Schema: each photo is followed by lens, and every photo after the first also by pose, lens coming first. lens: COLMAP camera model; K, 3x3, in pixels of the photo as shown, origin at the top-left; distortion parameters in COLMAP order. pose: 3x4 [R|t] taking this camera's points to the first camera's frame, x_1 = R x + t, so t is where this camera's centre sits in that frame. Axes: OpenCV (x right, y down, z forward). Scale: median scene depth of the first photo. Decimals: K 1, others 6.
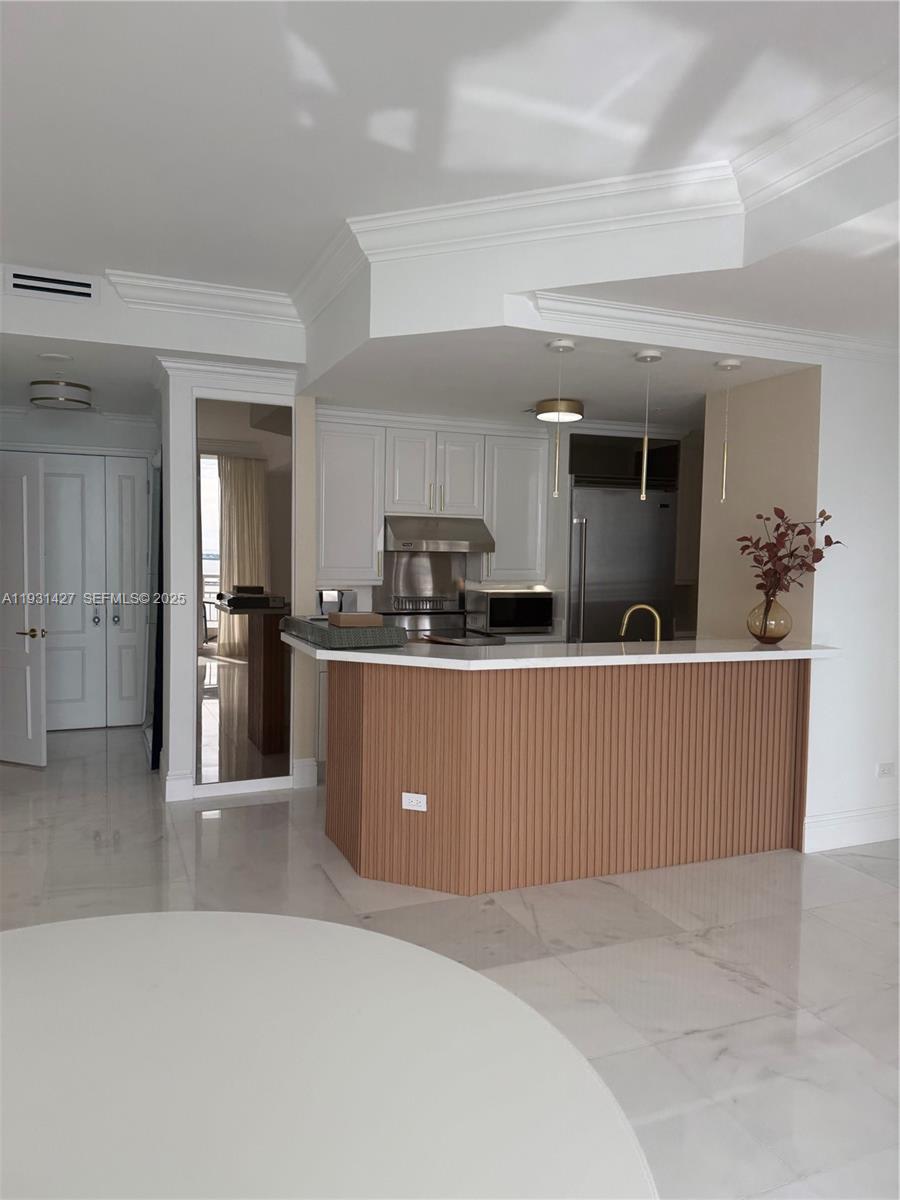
lens RADIAL K [[835.2, 0, 440.5], [0, 835.2, 597.2], [0, 0, 1]] dist [0.046251, -0.059227]
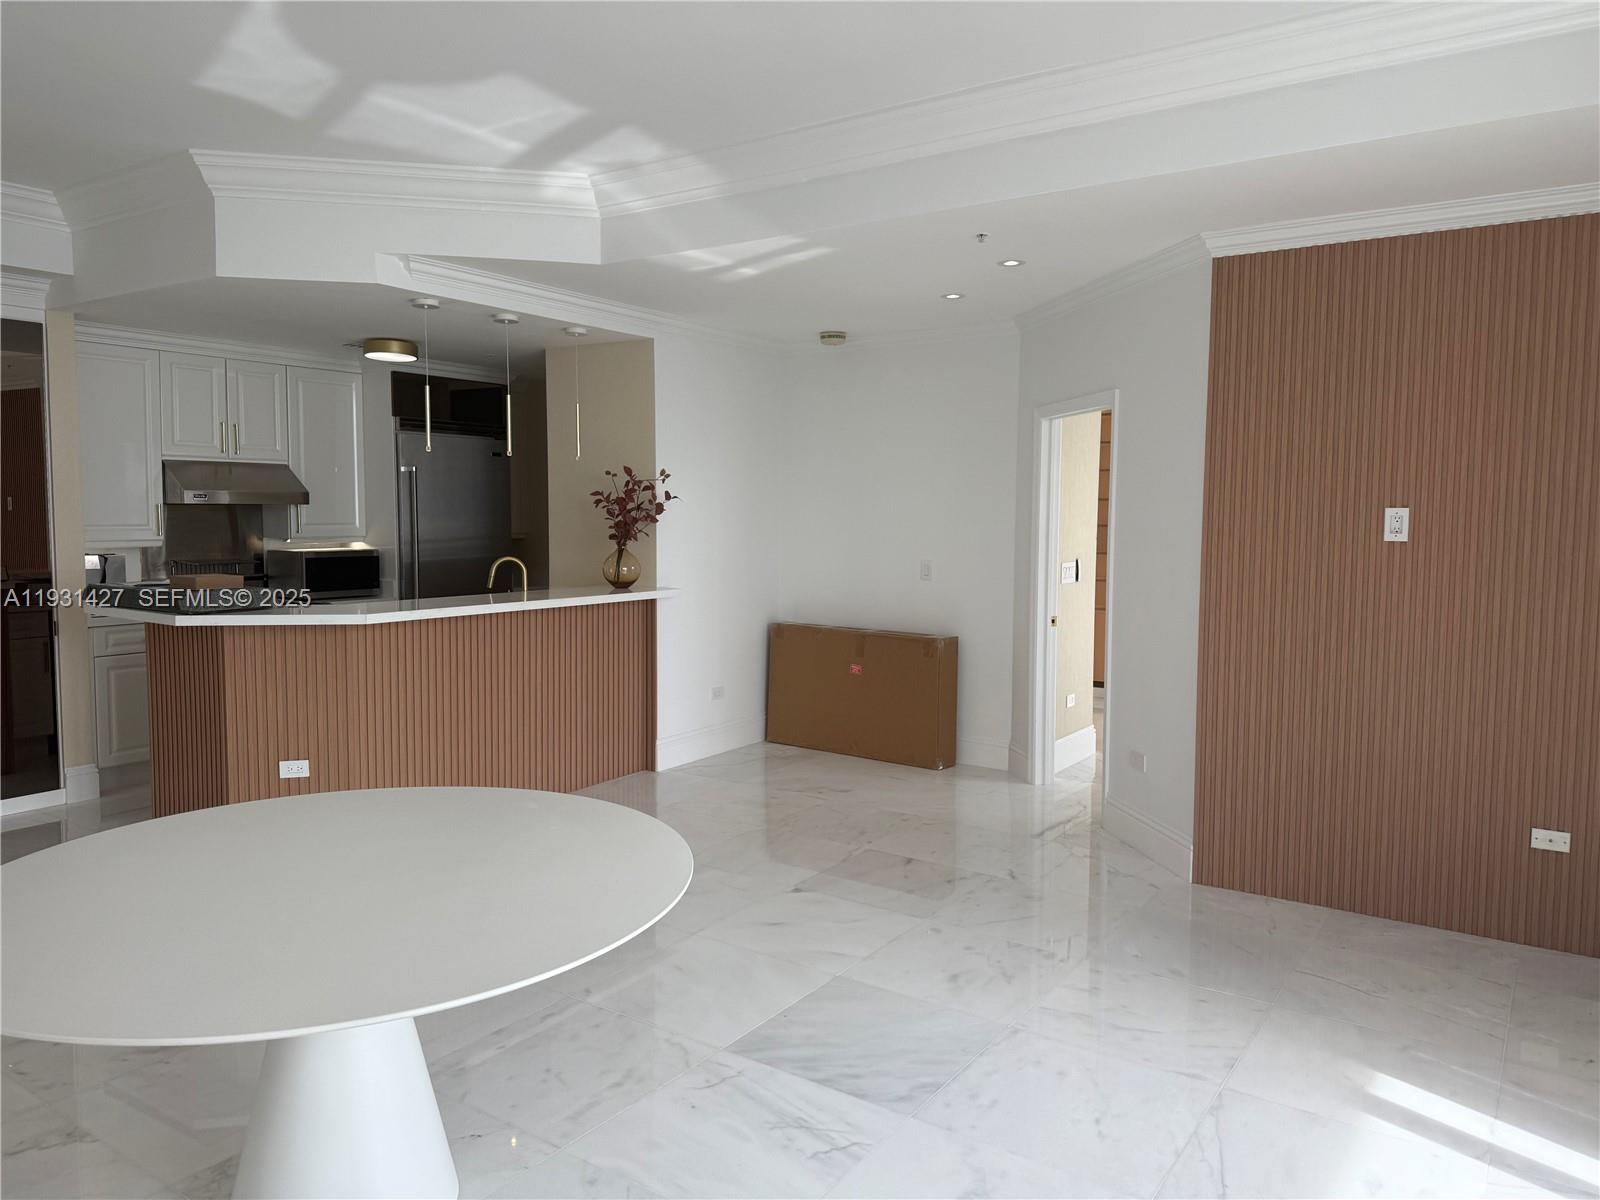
lens RADIAL K [[1113.6, 0, 798.0], [0, 1113.6, 595.3], [0, 0, 1]] dist [0.046251, -0.059227]
pose [[0.832452, -0.052979, 0.551559, -0.229248], [0.033463, 0.998408, 0.045395, 0.005614], [-0.553086, -0.019332, 0.832900, -0.355683]]
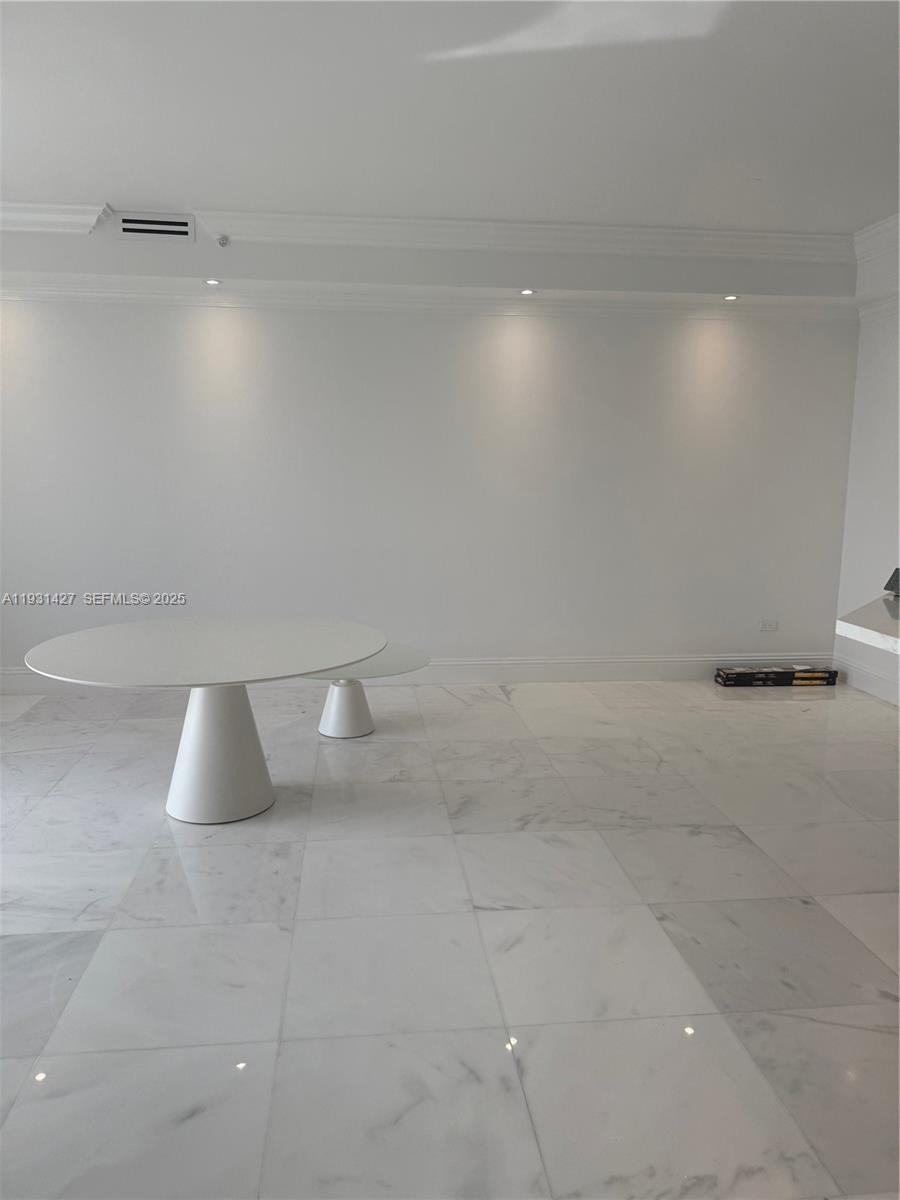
lens RADIAL K [[835.2, 0, 437.0], [0, 835.2, 603.9], [0, 0, 1]] dist [0.046251, -0.059227]
pose [[-0.277692, 0.134042, -0.951273, 0.663569], [-0.054842, 0.986391, 0.155000, -0.021781], [0.959103, 0.095212, -0.266562, 0.713922]]
